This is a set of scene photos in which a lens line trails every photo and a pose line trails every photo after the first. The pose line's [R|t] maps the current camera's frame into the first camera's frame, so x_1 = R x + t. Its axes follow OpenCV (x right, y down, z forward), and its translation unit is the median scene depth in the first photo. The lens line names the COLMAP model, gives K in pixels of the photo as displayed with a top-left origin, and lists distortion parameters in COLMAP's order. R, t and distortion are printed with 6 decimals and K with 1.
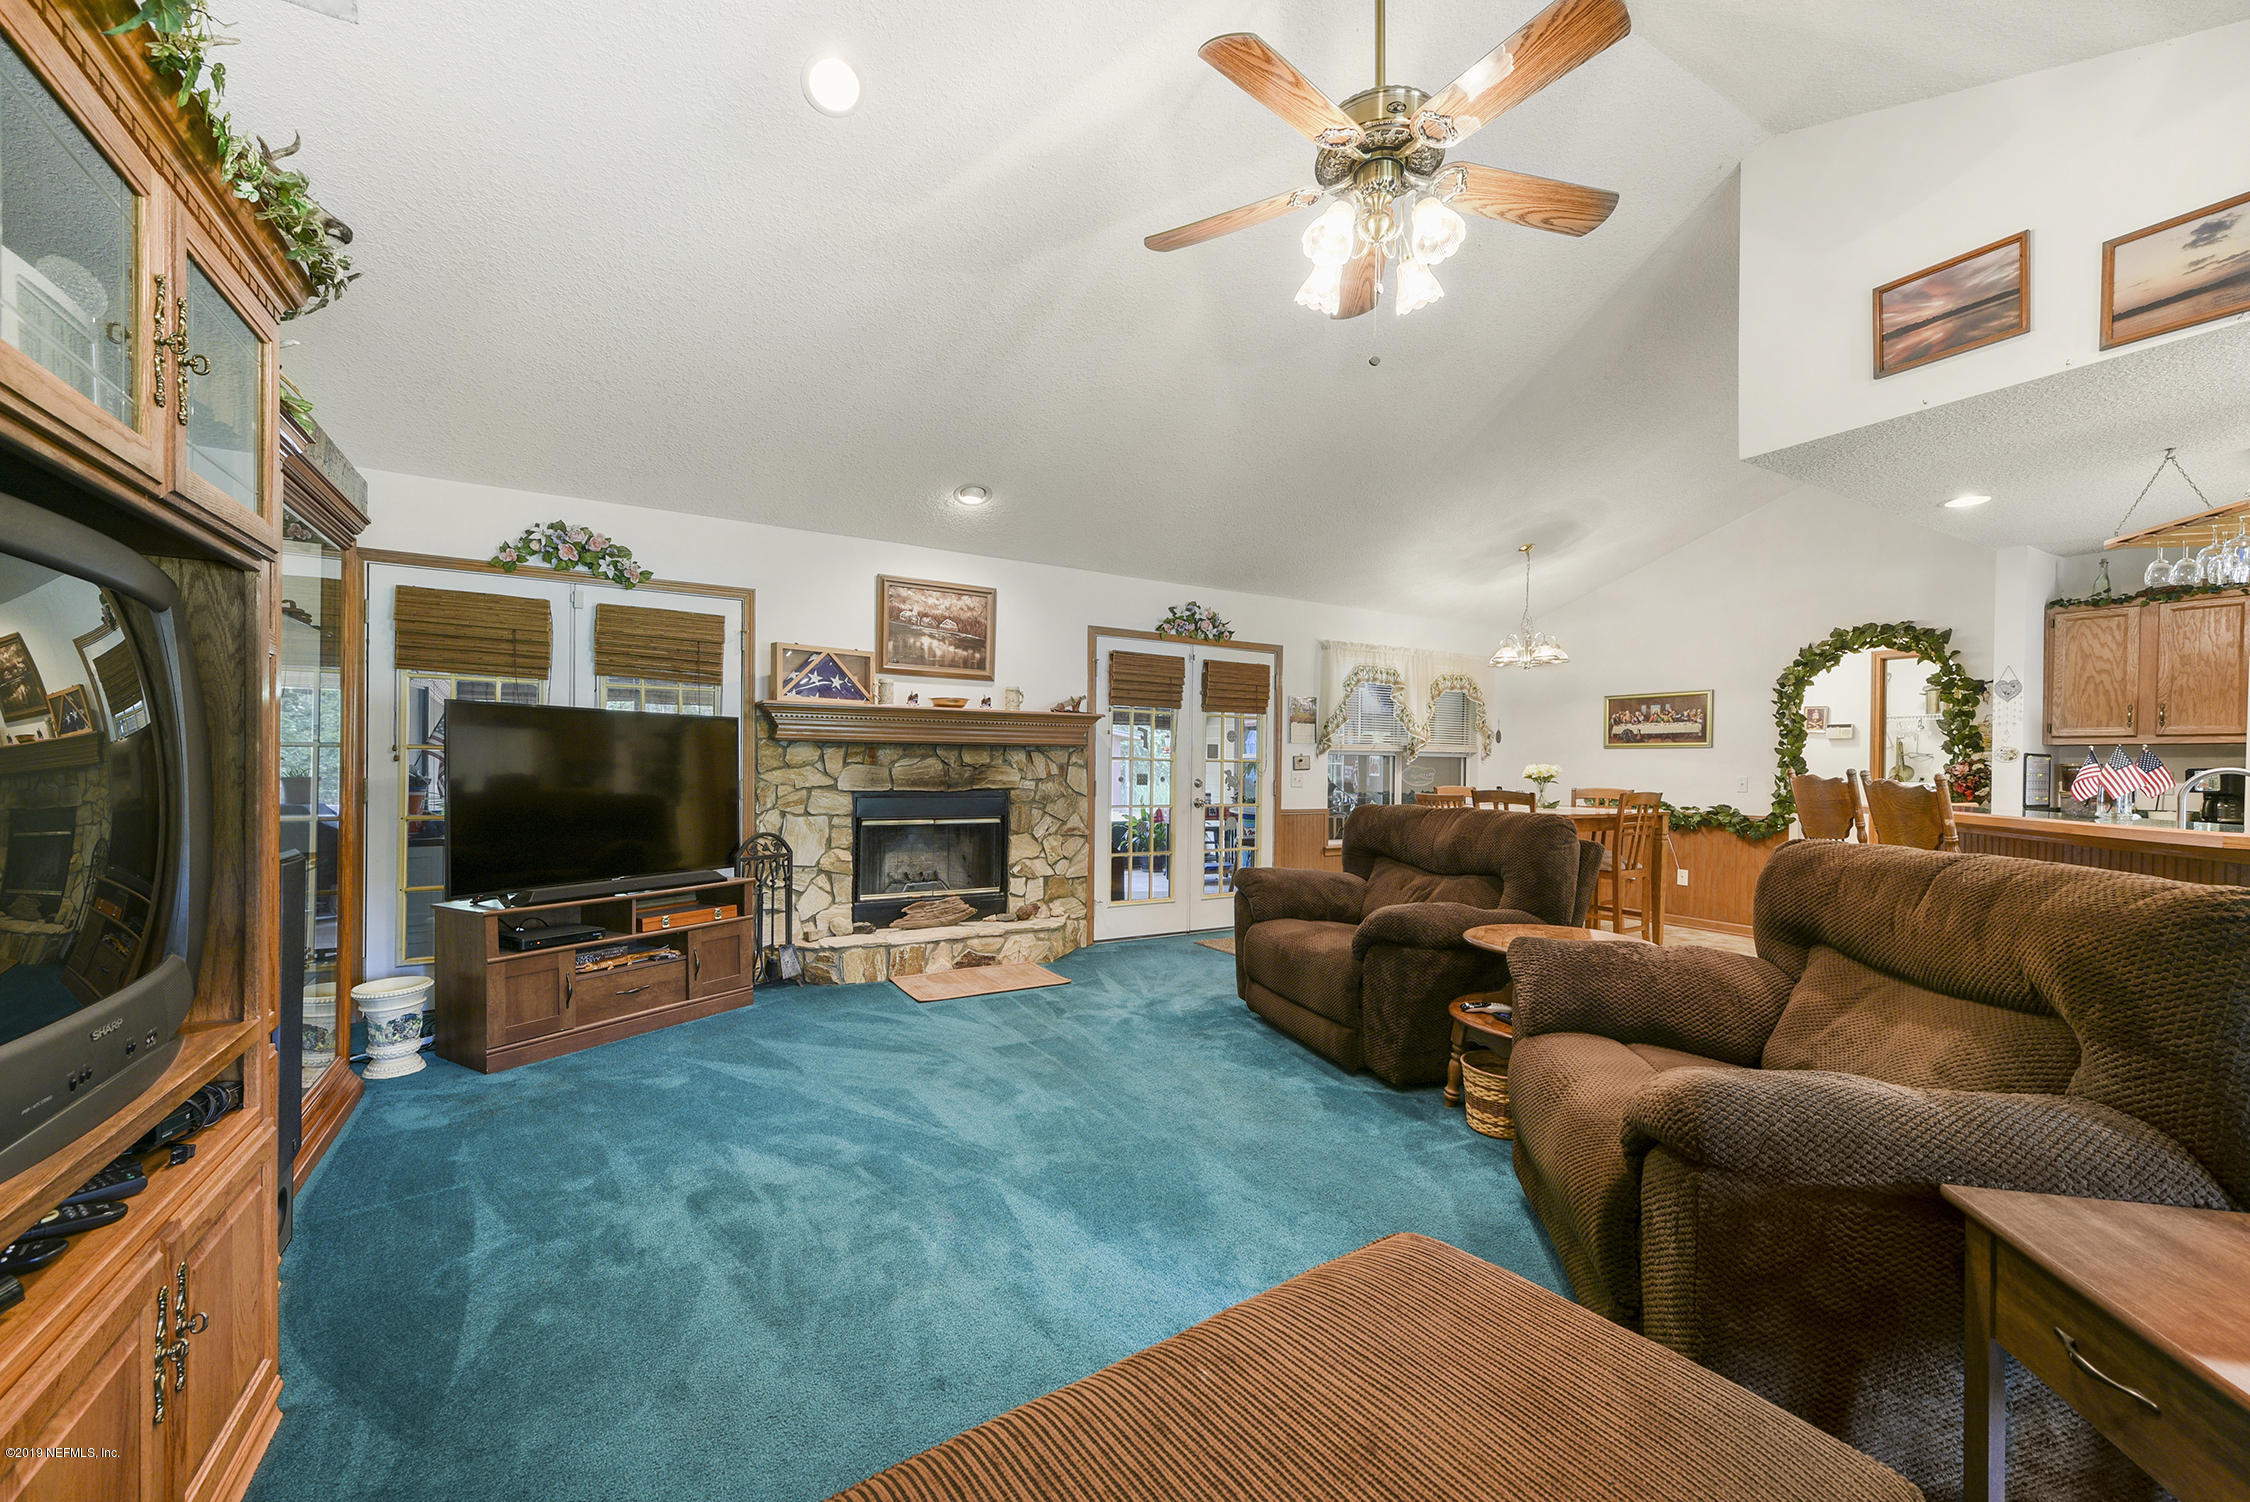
lens RADIAL K [[877.0, 0, 1121.7], [0, 877.0, 770.5], [0, 0, 1]] dist [0.000277, -0.000107]
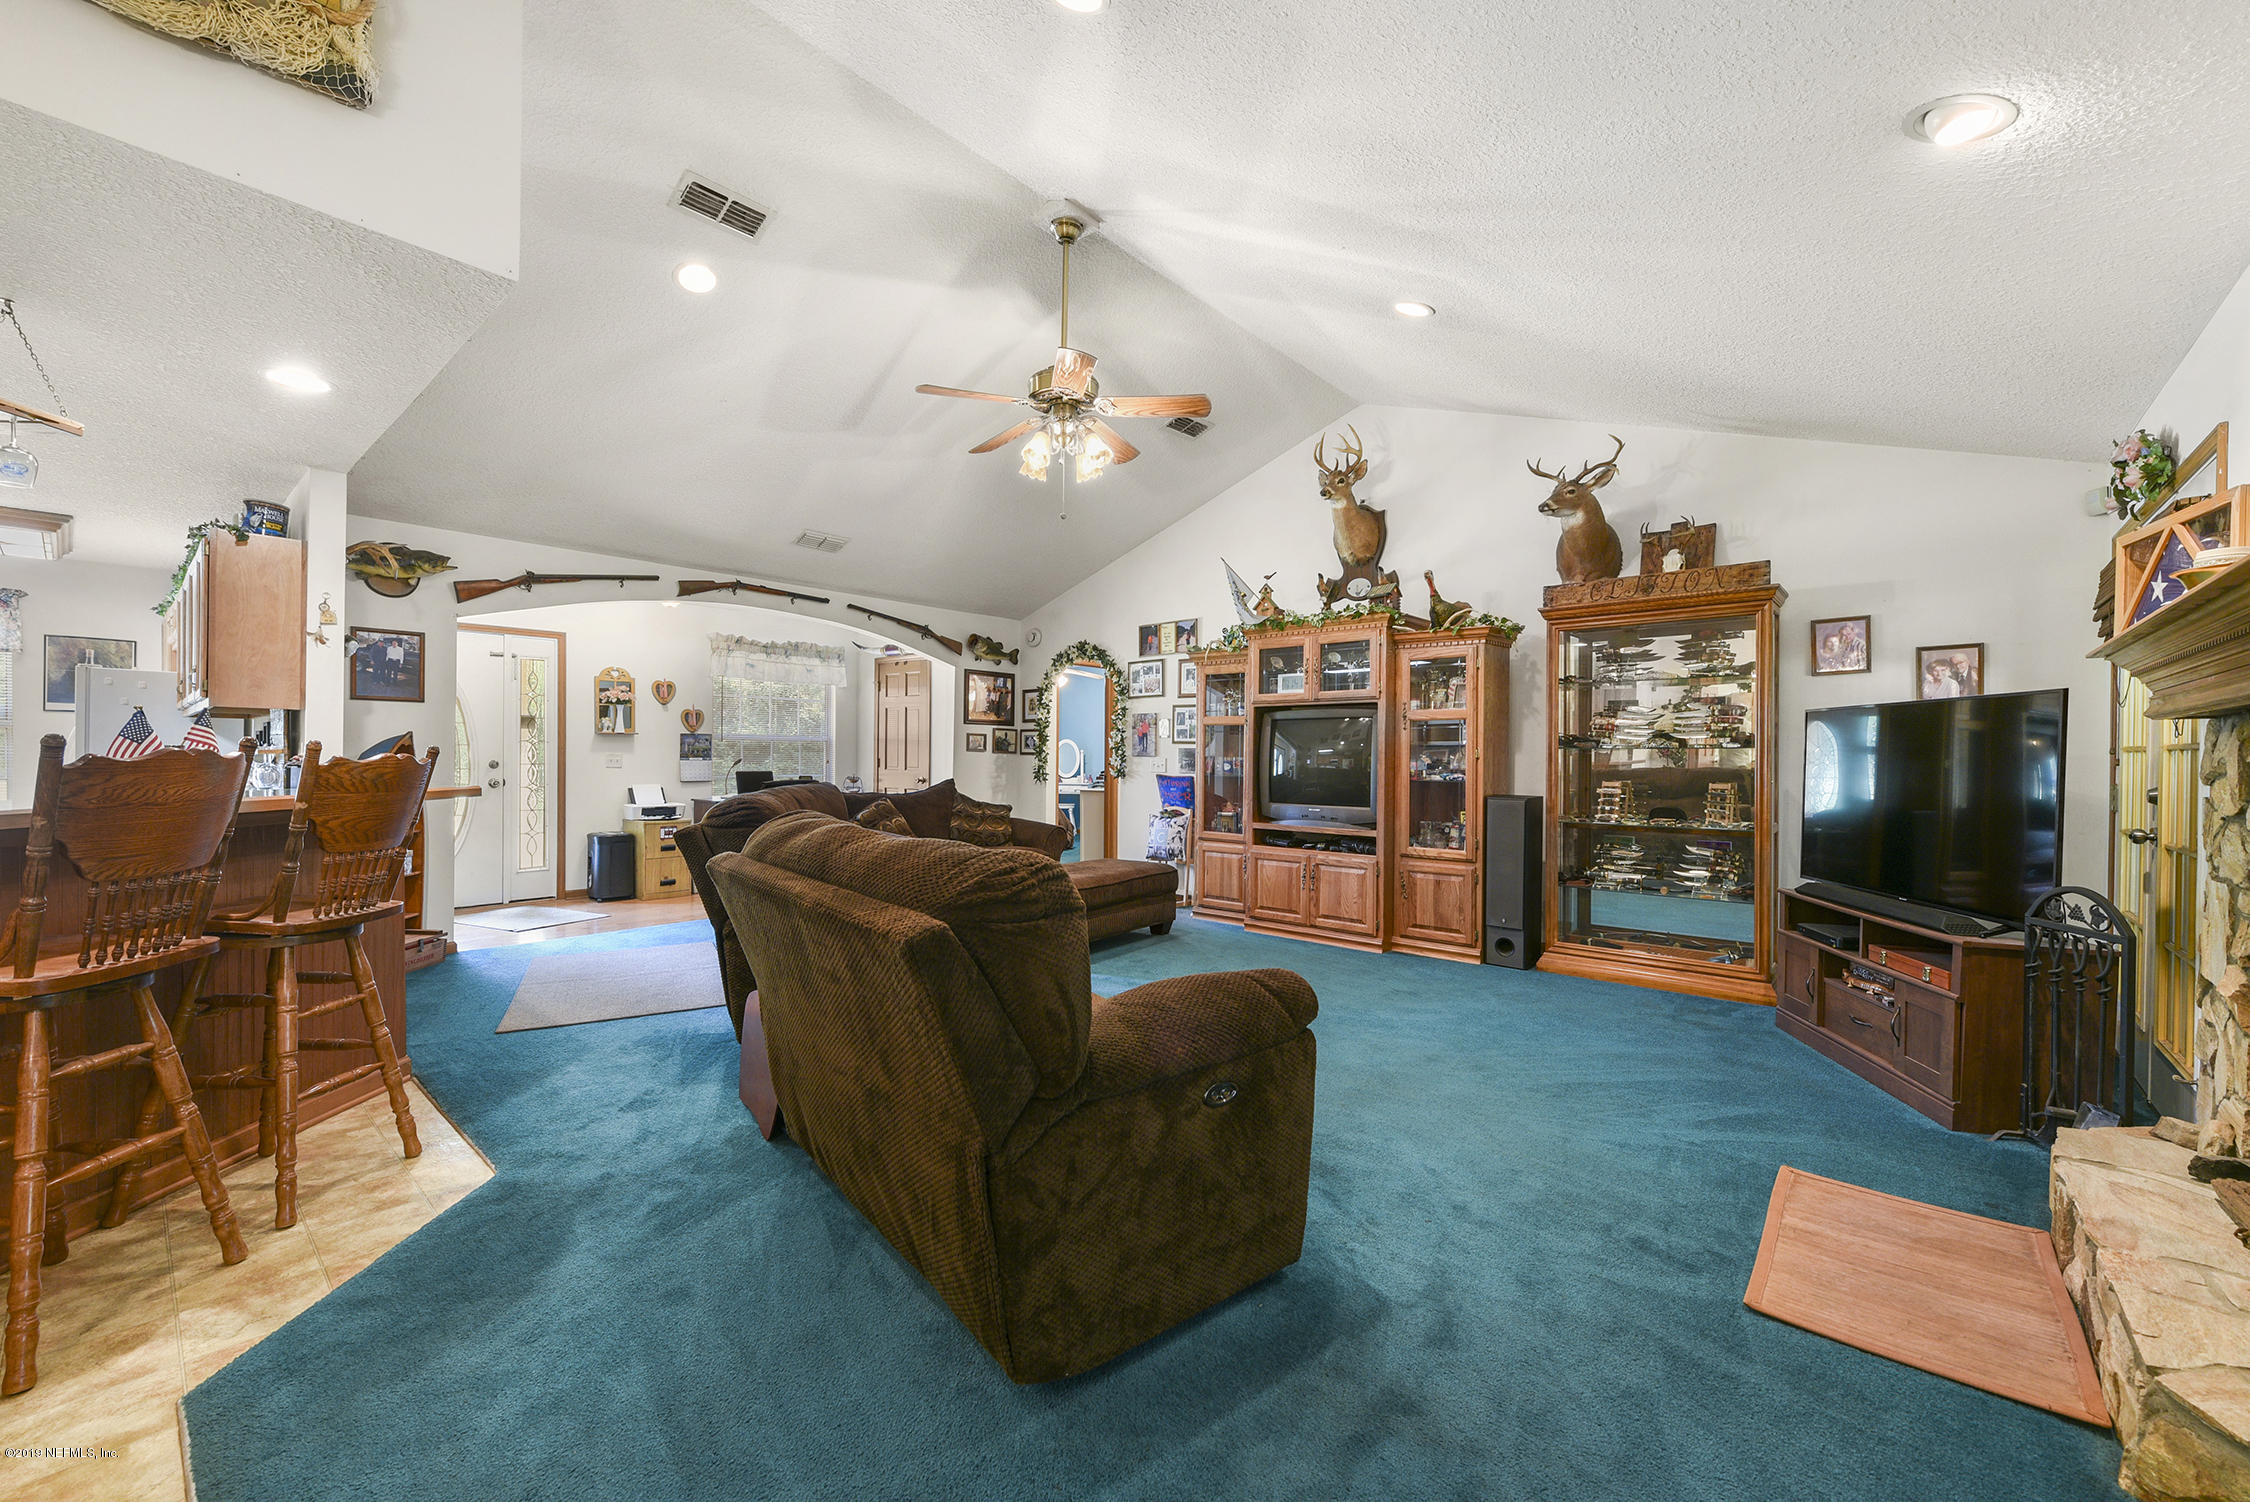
lens RADIAL K [[886.4, 0, 1132.5], [0, 886.4, 761.4], [0, 0, 1]] dist [0.002219, 0.000066]
pose [[-0.949359, -0.016353, -0.313768, 0.300870], [-0.020780, 0.999726, 0.010770, -0.002970], [0.313506, 0.016744, -0.949439, 1.137346]]
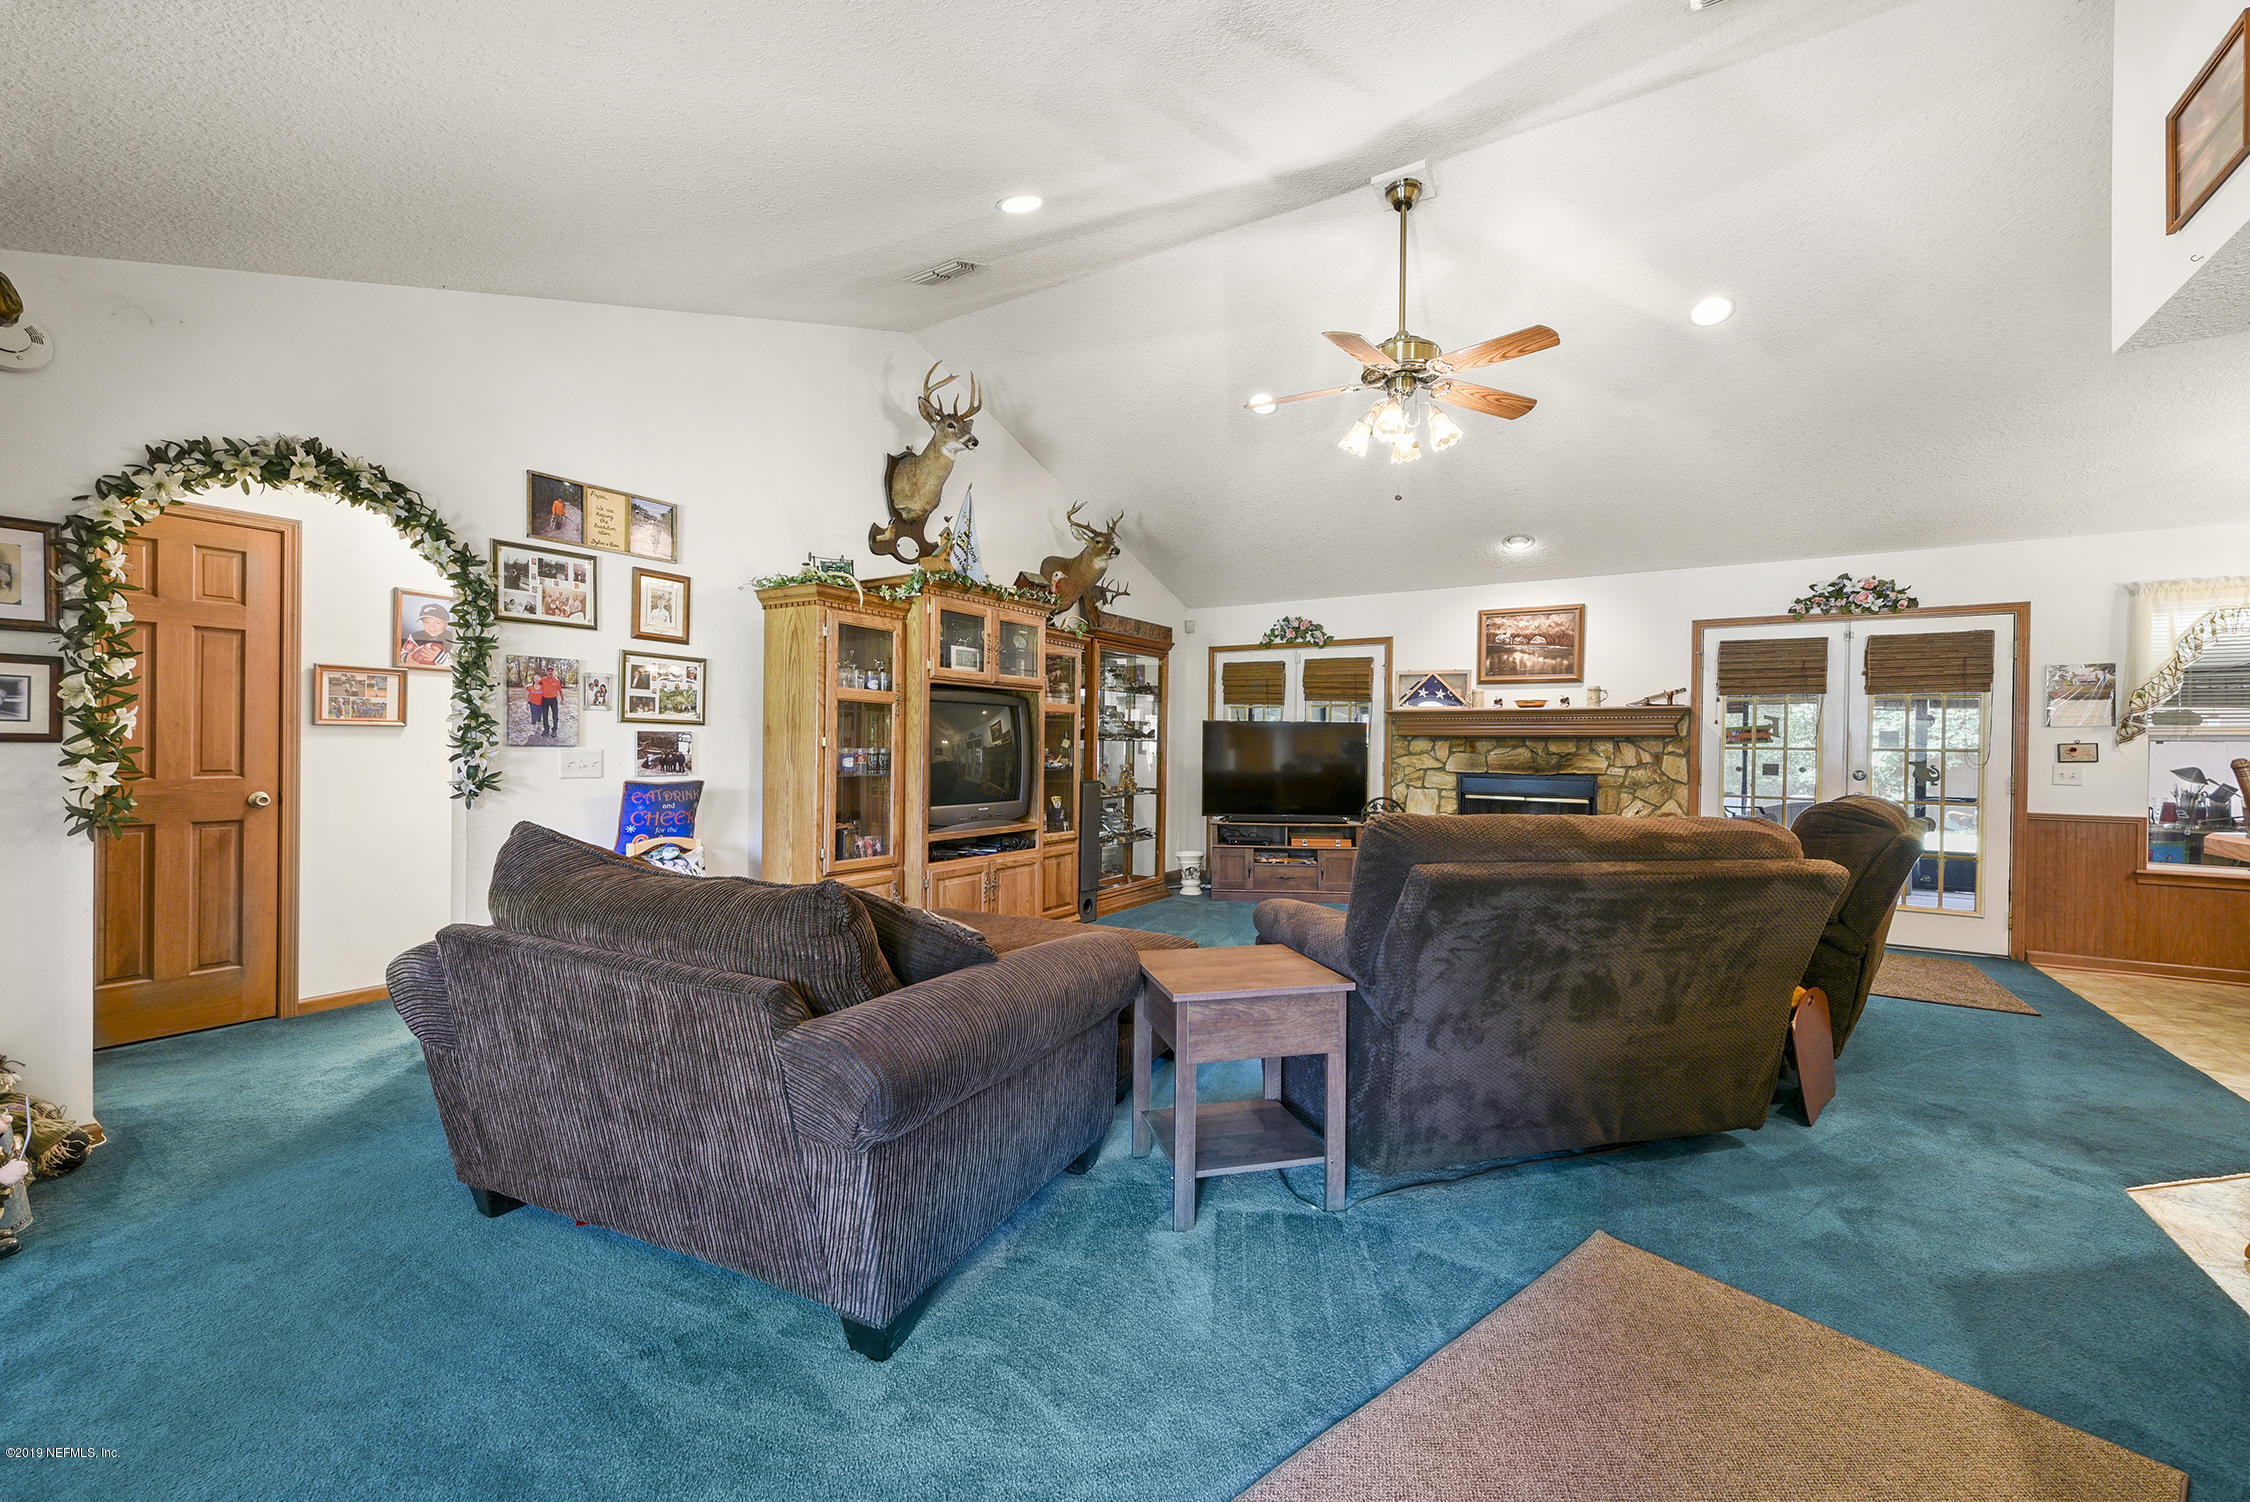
lens RADIAL K [[880.3, 0, 1125.0], [0, 880.3, 751.0], [0, 0, 1]] dist [0.001827, -0.000008]
pose [[0.448219, -0.001961, -0.893921, 0.641452], [-0.012392, 0.999888, -0.008406, 0.007625], [0.893838, 0.014845, 0.448145, -0.075871]]
